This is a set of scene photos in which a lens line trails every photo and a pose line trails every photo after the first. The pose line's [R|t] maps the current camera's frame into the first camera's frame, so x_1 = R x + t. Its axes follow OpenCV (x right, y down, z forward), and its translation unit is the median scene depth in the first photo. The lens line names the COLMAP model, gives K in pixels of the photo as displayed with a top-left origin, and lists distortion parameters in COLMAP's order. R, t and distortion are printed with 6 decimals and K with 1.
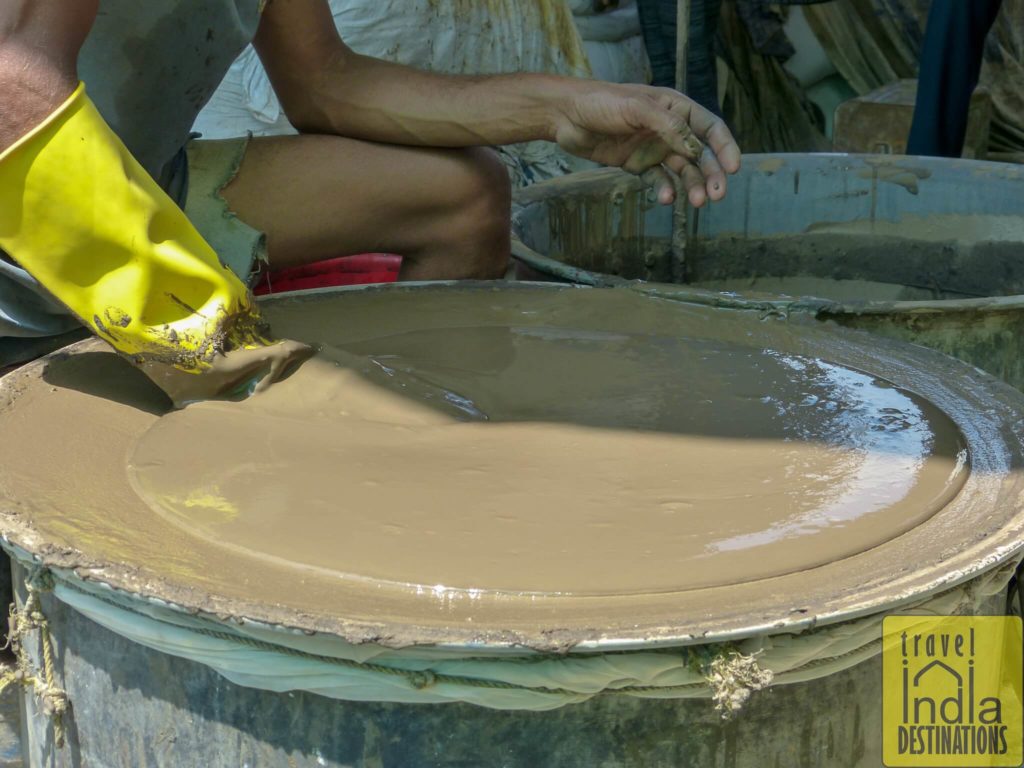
lens RADIAL K [[1737.7, 0, 512.0], [0, 1737.7, 384.0], [0, 0, 1]] dist [-0.020057, 0.772038]
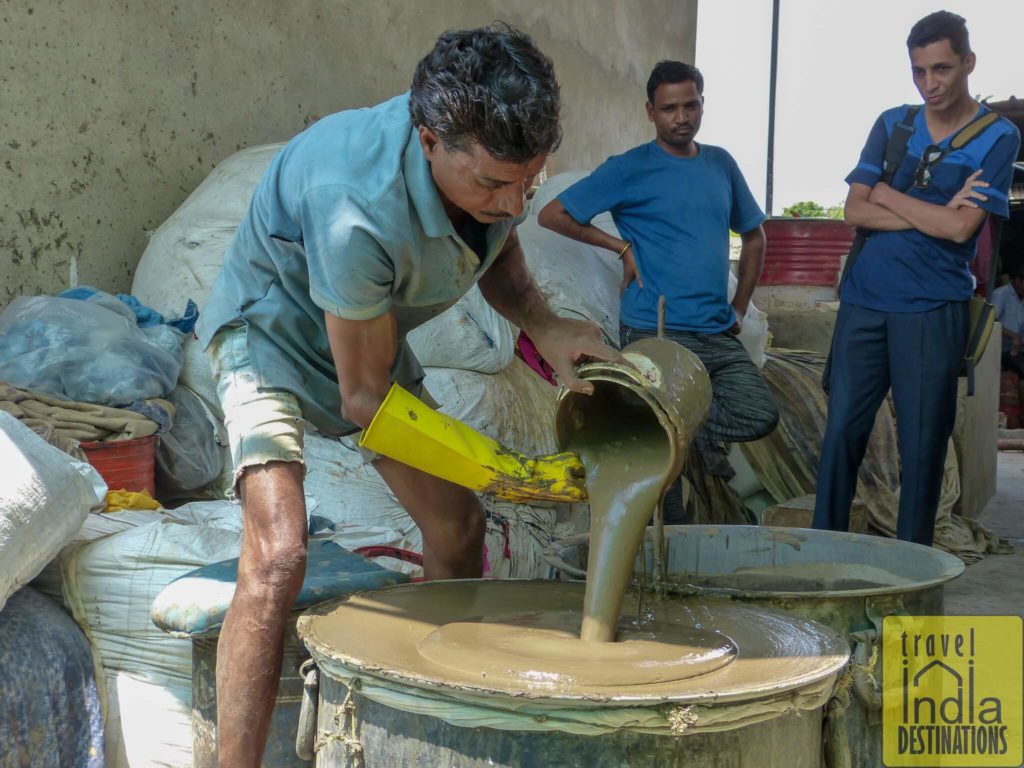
lens RADIAL K [[1446.3, 0, 512.0], [0, 1446.3, 384.0], [0, 0, 1]] dist [-0.025271, 0.377194]
pose [[0.999691, 0.023846, -0.007032, -0.077898], [-0.024850, 0.966897, -0.253955, 0.207206], [0.000744, 0.254052, 0.967190, -0.819238]]
